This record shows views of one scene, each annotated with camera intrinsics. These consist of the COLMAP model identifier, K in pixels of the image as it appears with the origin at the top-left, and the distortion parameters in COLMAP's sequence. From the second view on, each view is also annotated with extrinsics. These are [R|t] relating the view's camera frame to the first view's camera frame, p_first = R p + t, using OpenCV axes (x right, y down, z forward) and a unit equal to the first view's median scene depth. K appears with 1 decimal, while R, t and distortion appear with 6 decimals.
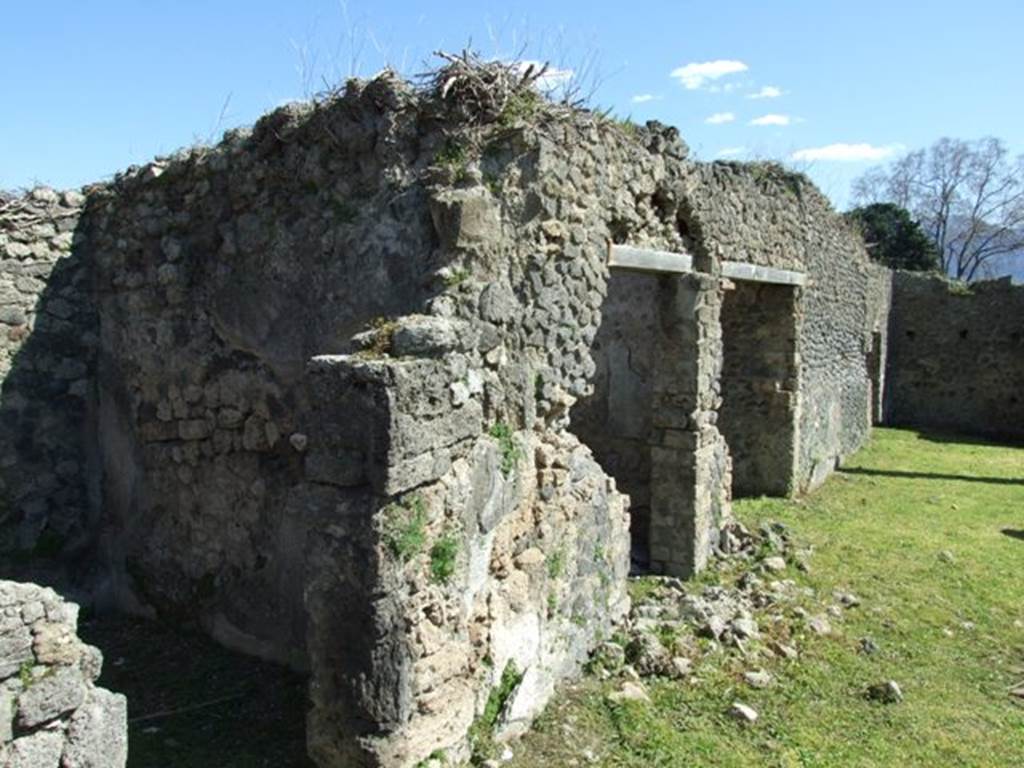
lens RADIAL K [[809.5, 0, 510.1], [0, 809.5, 380.3], [0, 0, 1]] dist [-0.060567, 0.052114]
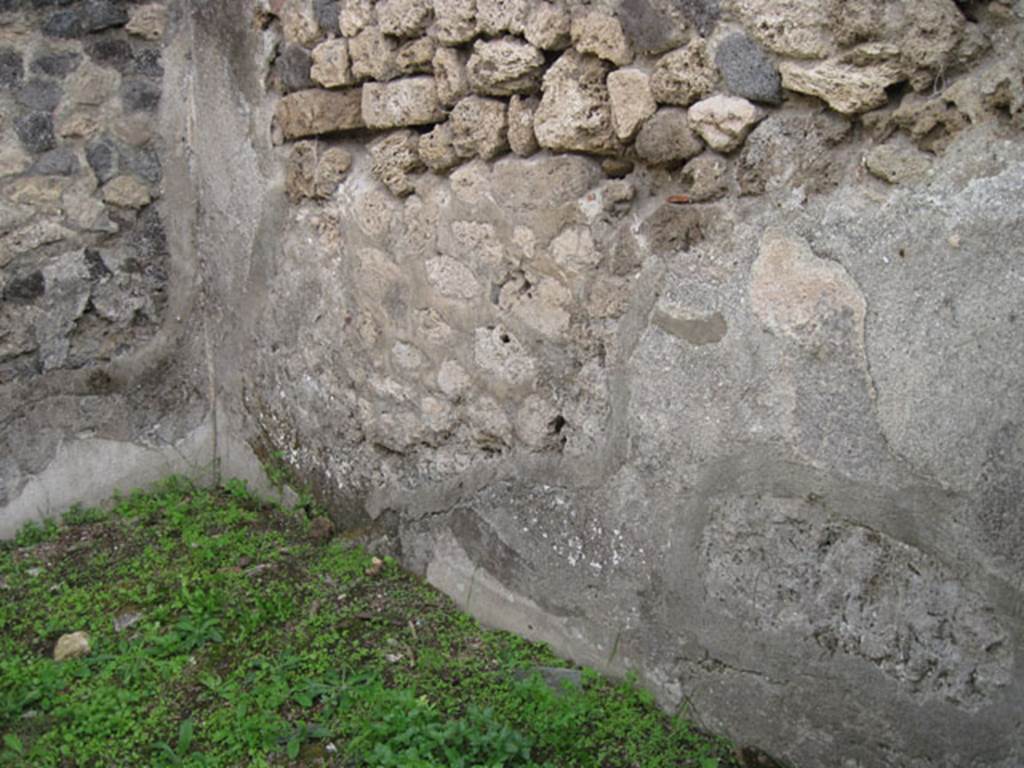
lens RADIAL K [[1030.1, 0, 512.7], [0, 1030.1, 365.6], [0, 0, 1]] dist [-0.090438, 0.000000]
pose [[0.982578, 0.084155, -0.165706, -0.269502], [-0.049832, 0.978255, 0.201328, 0.096540], [0.179045, -0.189563, 0.965406, 0.537880]]
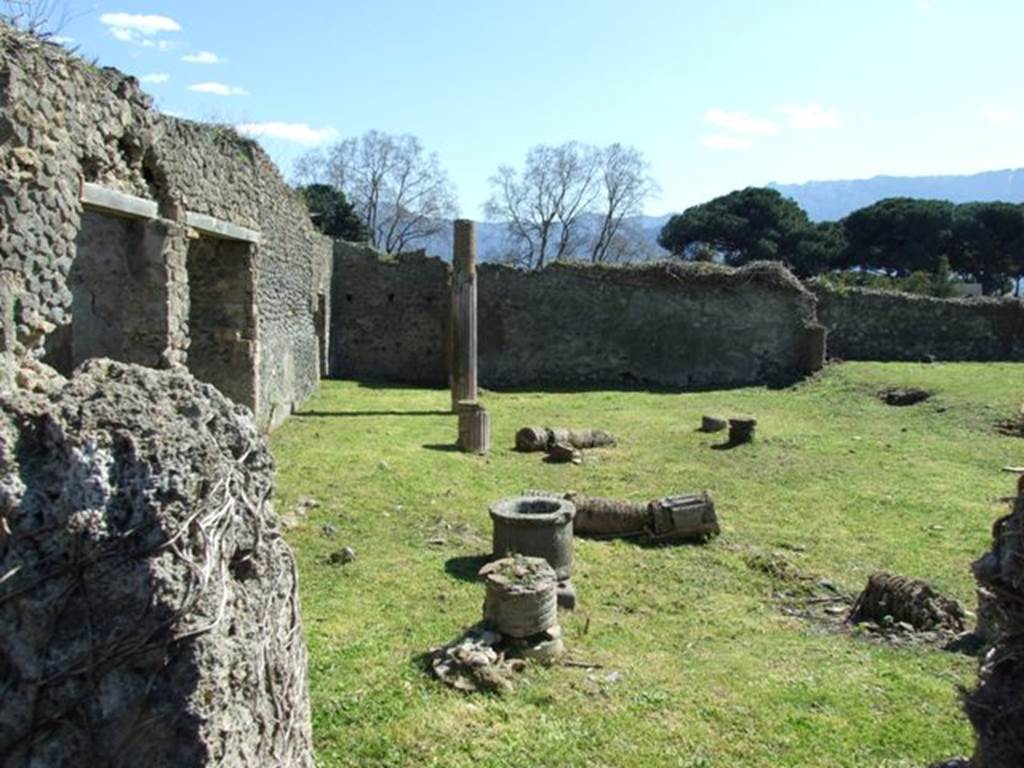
lens RADIAL K [[809.5, 0, 510.1], [0, 809.5, 377.5], [0, 0, 1]] dist [-0.060567, 0.052114]
pose [[0.790155, -0.044152, 0.611315, -0.083400], [0.026416, 0.998928, 0.038003, 0.063984], [-0.612338, -0.013880, 0.790474, -0.158918]]
